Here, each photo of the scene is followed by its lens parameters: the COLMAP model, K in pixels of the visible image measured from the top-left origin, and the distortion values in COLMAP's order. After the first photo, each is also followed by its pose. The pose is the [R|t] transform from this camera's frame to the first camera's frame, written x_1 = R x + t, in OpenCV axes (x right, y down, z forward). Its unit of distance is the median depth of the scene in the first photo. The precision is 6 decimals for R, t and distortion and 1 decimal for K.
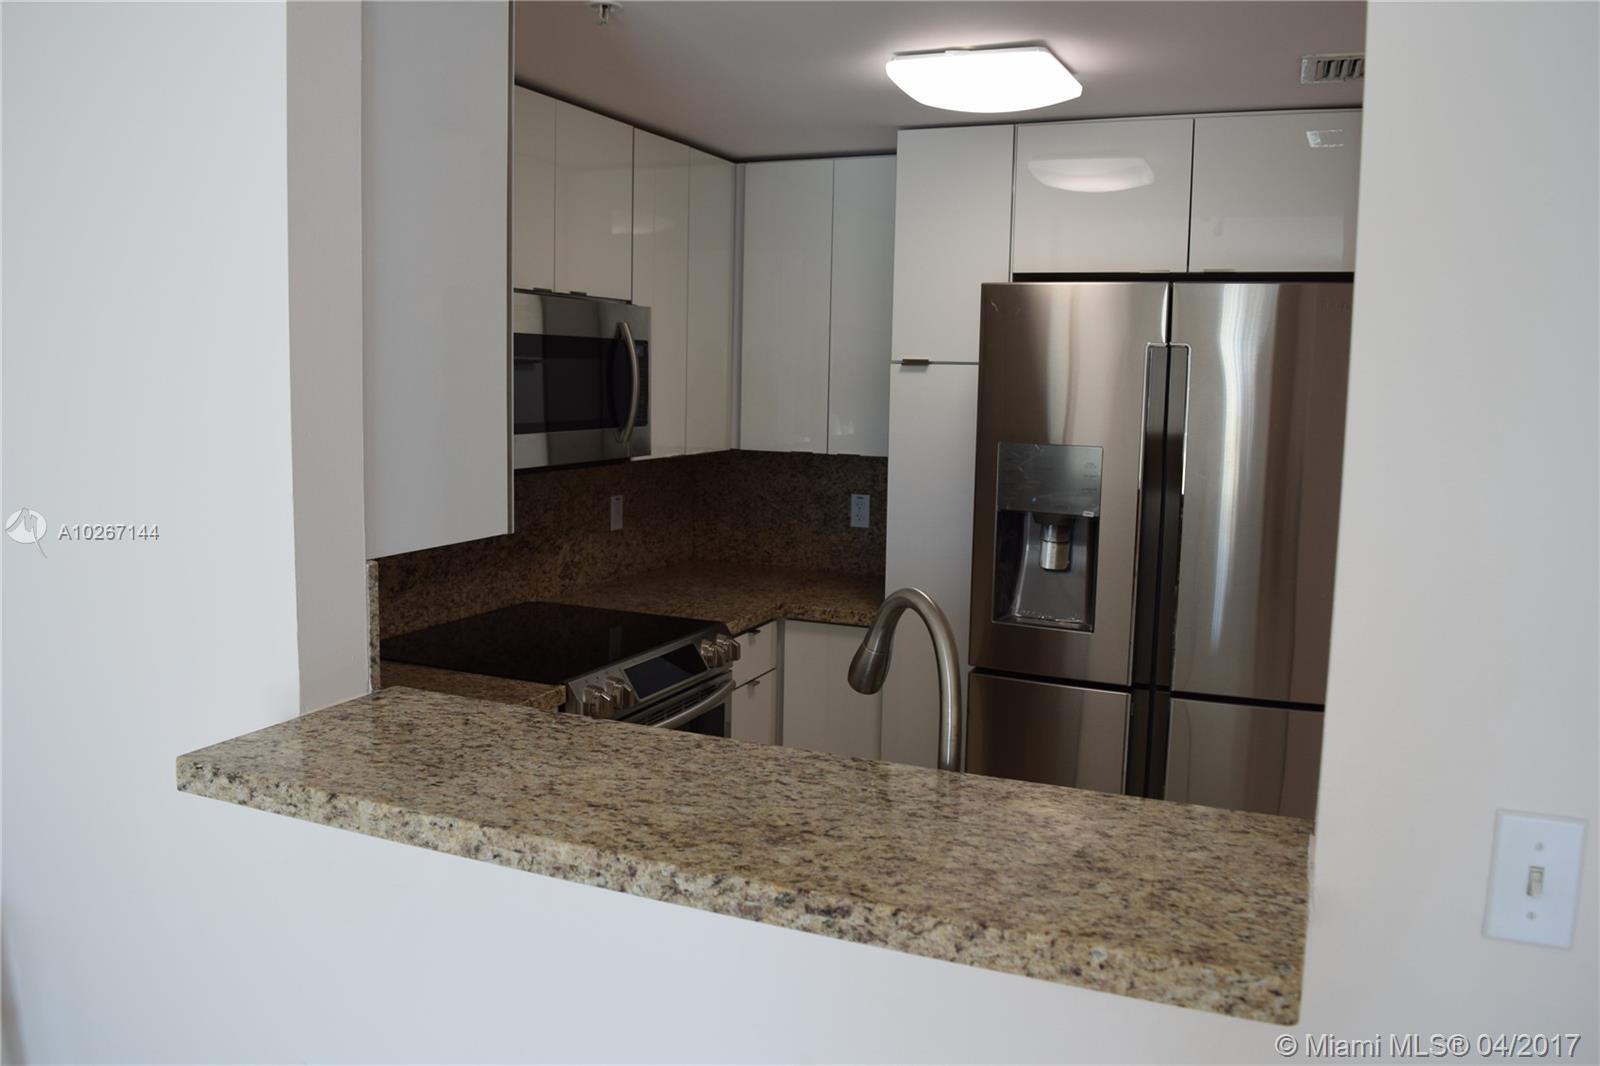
lens RADIAL K [[1250.0, 0, 788.1], [0, 1250.0, 533.0], [0, 0, 1]] dist [-0.098788, 0.023407]
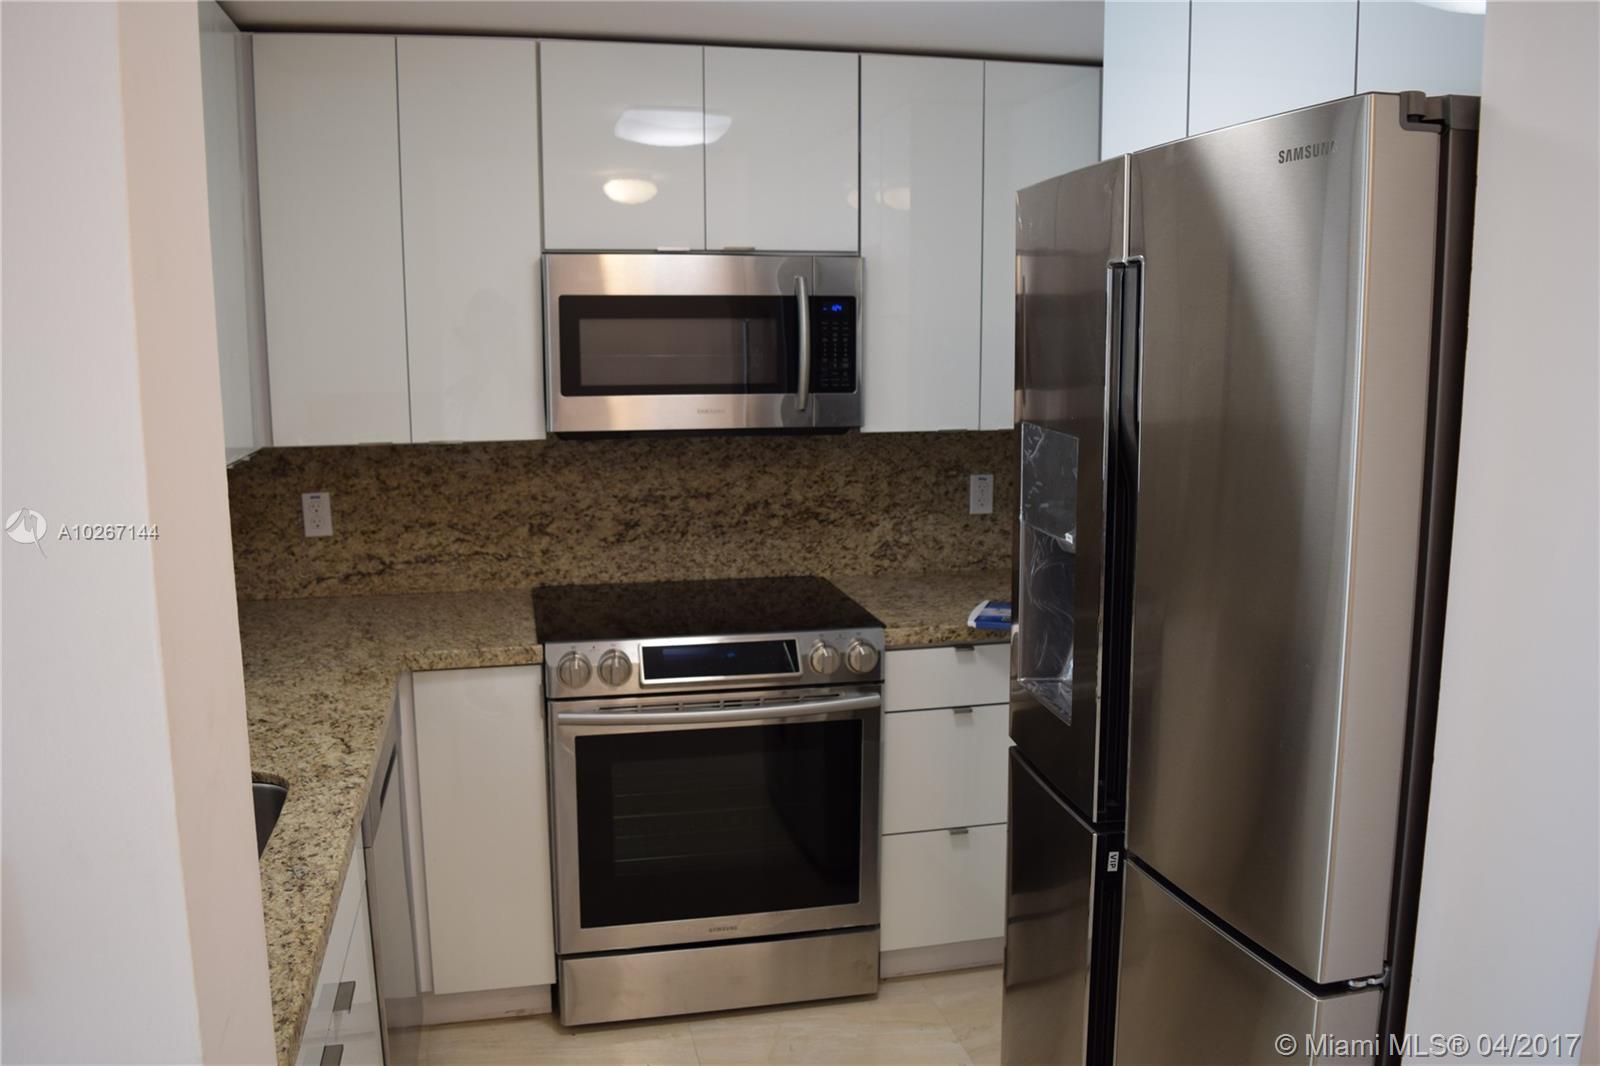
lens RADIAL K [[1250.0, 0, 790.5], [0, 1250.0, 535.7], [0, 0, 1]] dist [-0.098788, 0.023407]
pose [[0.590522, 0.106565, -0.799955, 0.641952], [-0.089061, 0.993794, 0.066643, -0.044497], [0.802092, 0.031891, 0.596348, 0.485135]]
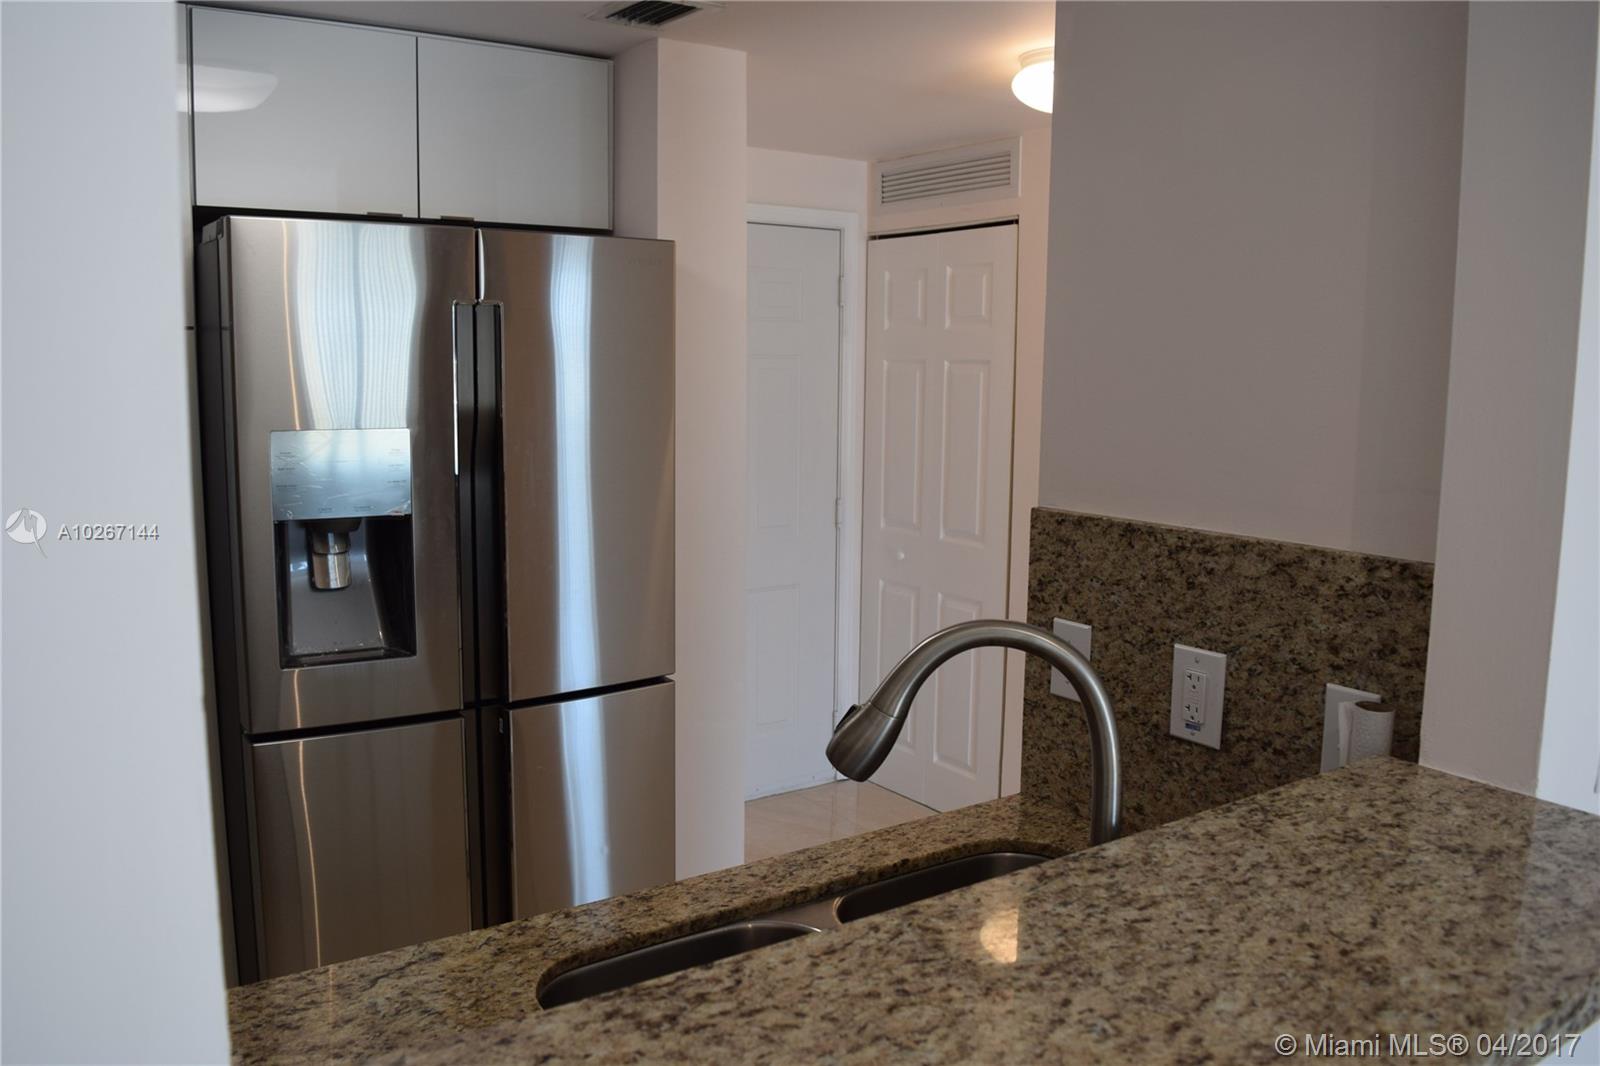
lens RADIAL K [[1250.0, 0, 786.9], [0, 1250.0, 526.7], [0, 0, 1]] dist [-0.098788, 0.023407]
pose [[0.533793, -0.126120, 0.836157, -0.284835], [0.107826, 0.990895, 0.080625, -0.041212], [-0.838713, 0.047123, 0.542532, 0.337666]]
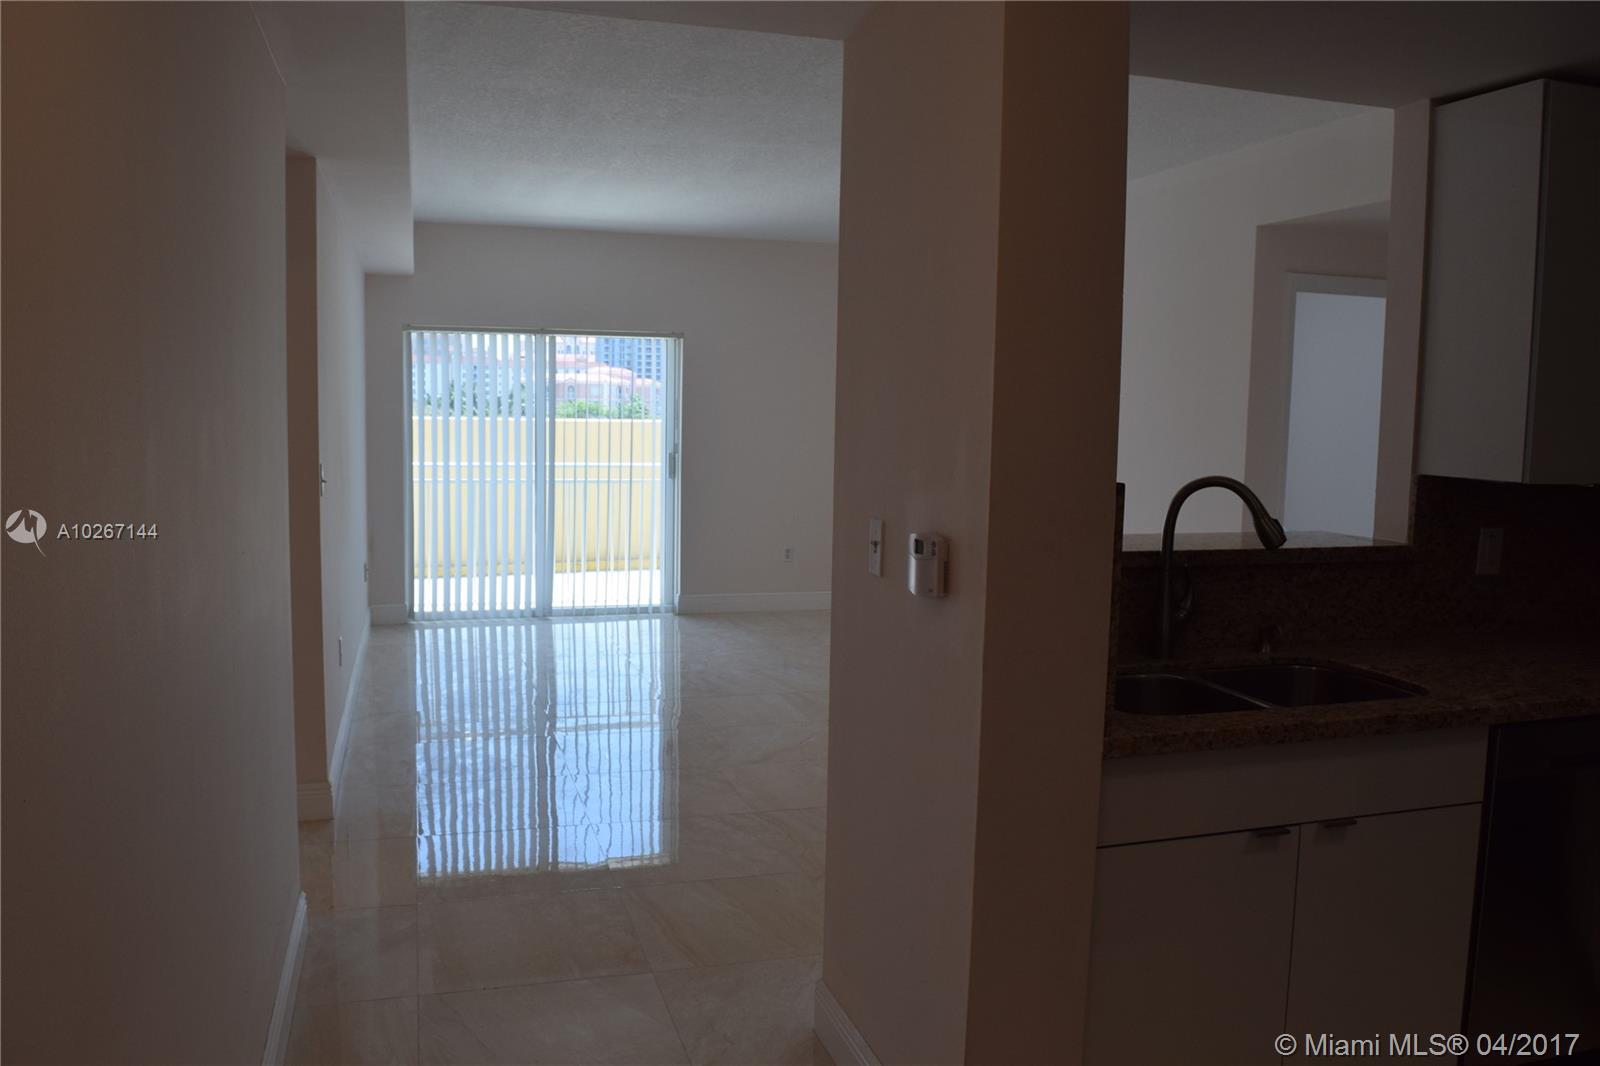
lens RADIAL K [[1250.0, 0, 789.3], [0, 1250.0, 531.7], [0, 0, 1]] dist [-0.098788, 0.023407]
pose [[-0.764897, 0.031984, -0.643358, 0.865613], [-0.115644, 0.975721, 0.185998, -0.069219], [0.633687, 0.216670, -0.742627, 0.961957]]
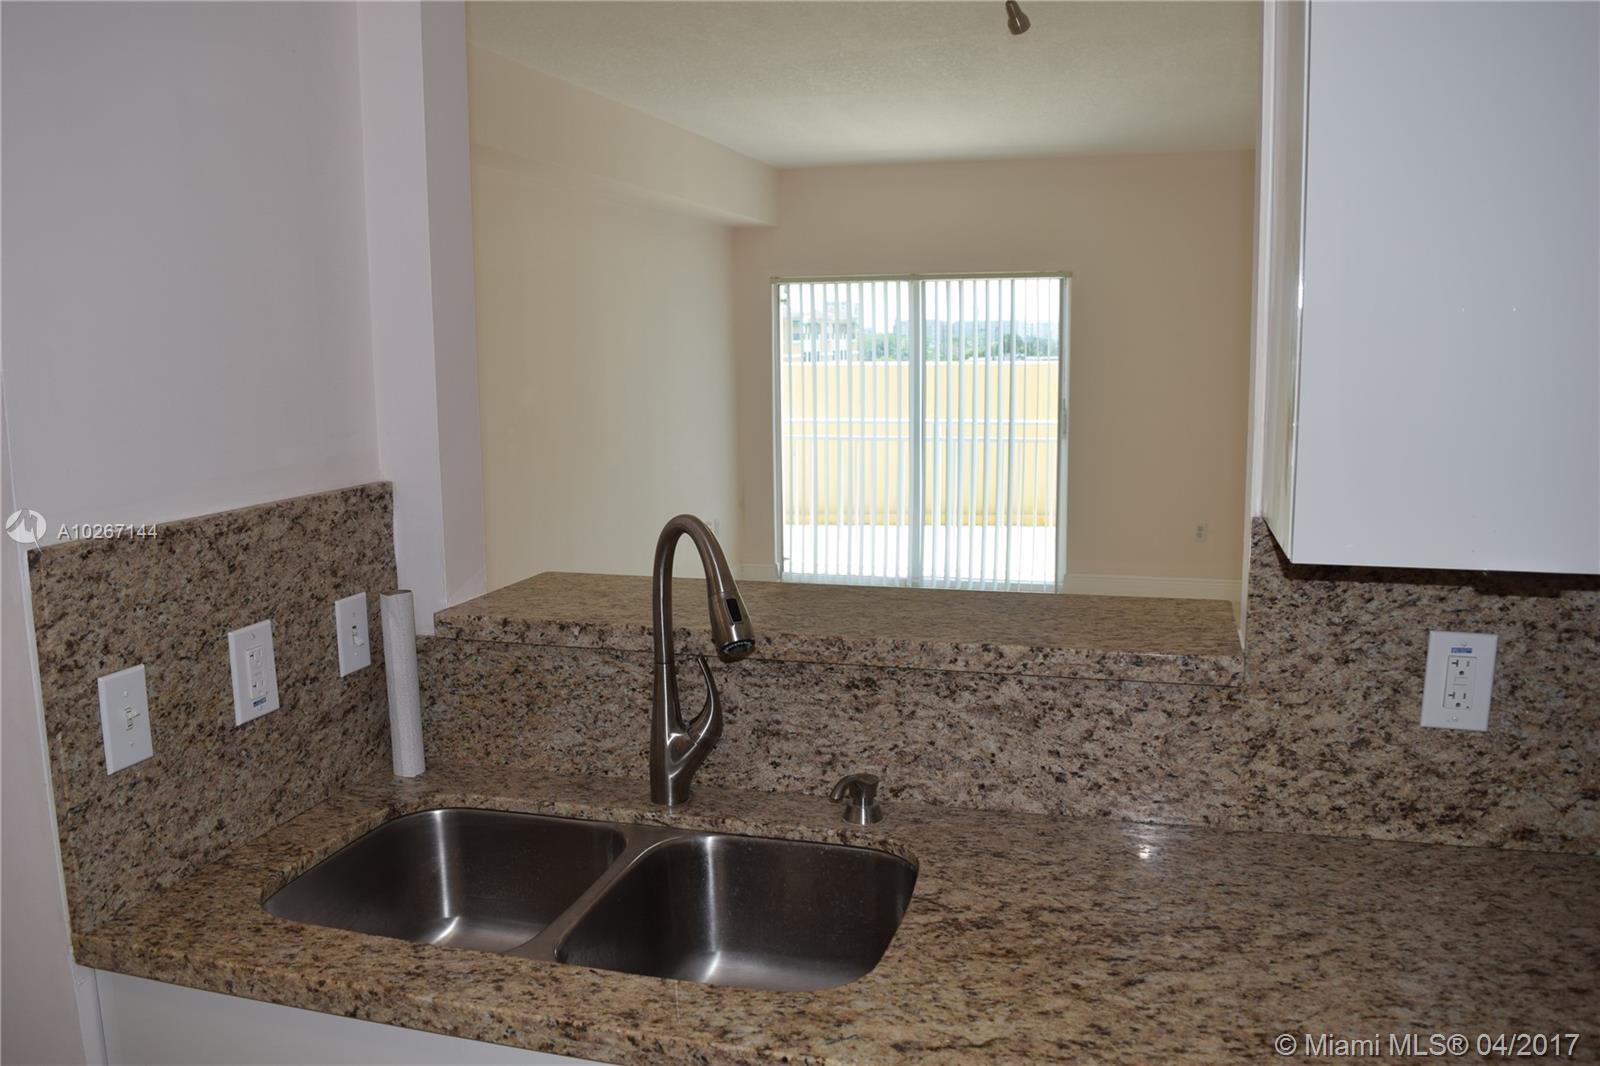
lens RADIAL K [[1250.0, 0, 788.4], [0, 1250.0, 536.0], [0, 0, 1]] dist [-0.098788, 0.023407]
pose [[-0.992270, 0.012534, -0.123462, 0.074434], [-0.022419, 0.960409, 0.277690, -0.117021], [0.122054, 0.278312, -0.952704, 0.995461]]
